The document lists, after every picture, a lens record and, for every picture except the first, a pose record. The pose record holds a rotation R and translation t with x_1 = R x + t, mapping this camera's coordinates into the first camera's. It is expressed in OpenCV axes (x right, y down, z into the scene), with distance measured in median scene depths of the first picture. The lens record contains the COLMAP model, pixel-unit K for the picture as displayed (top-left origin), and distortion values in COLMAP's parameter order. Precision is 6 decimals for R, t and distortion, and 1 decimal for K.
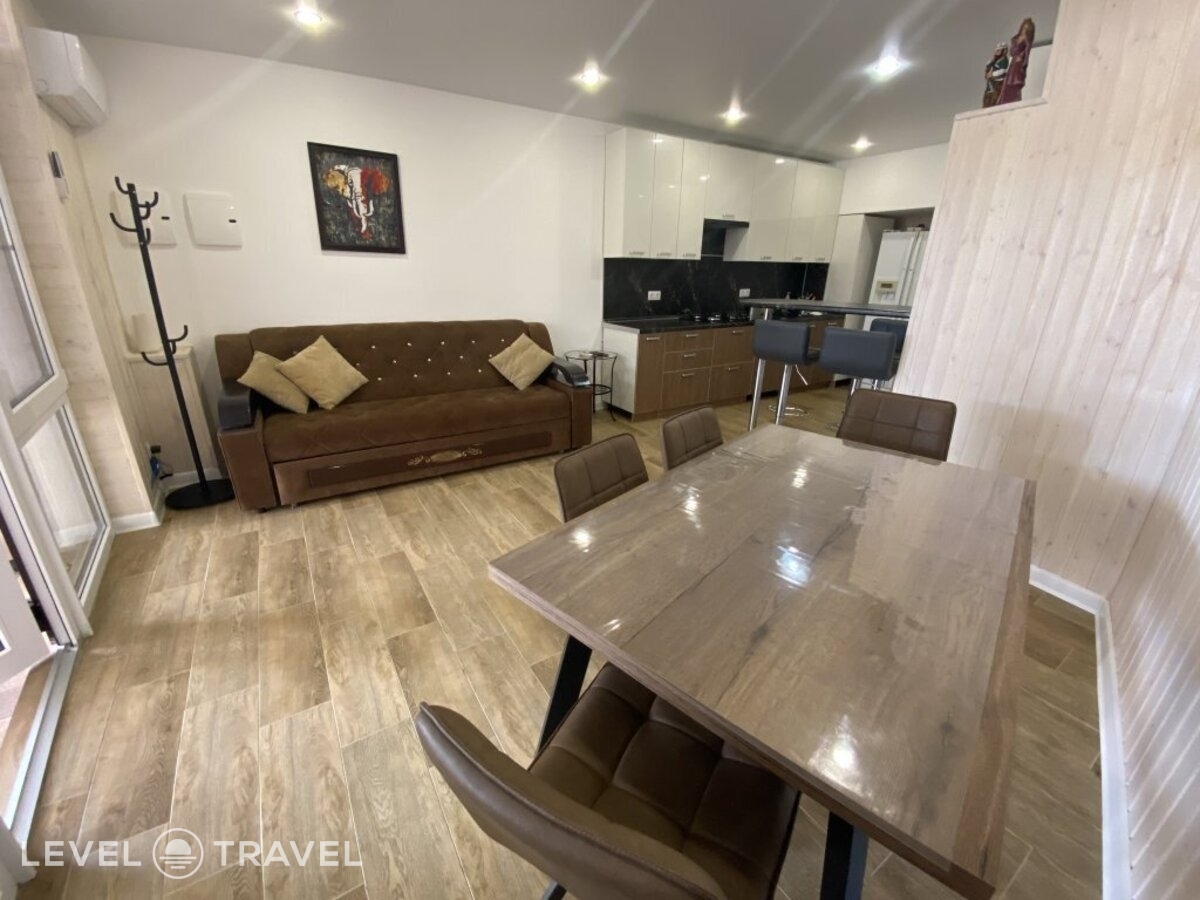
lens RADIAL K [[483.8, 0, 597.5], [0, 483.8, 445.8], [0, 0, 1]] dist [0.023454, -0.025460]
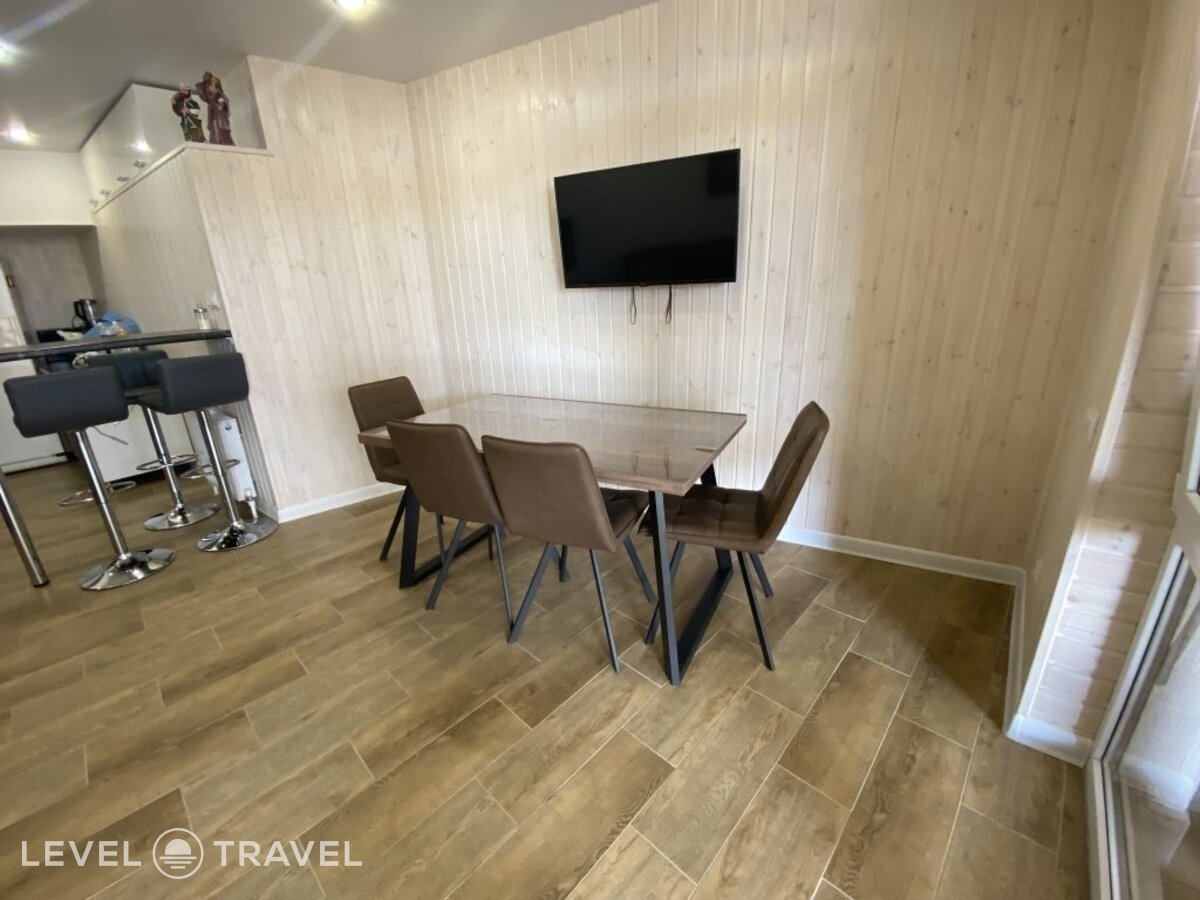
lens RADIAL K [[483.8, 0, 597.5], [0, 483.8, 445.8], [0, 0, 1]] dist [0.023454, -0.025460]
pose [[-0.233137, -0.307294, 0.922615, -0.909566], [0.355915, 0.855965, 0.375031, -0.293270], [-0.904971, 0.415806, -0.090187, 0.851829]]
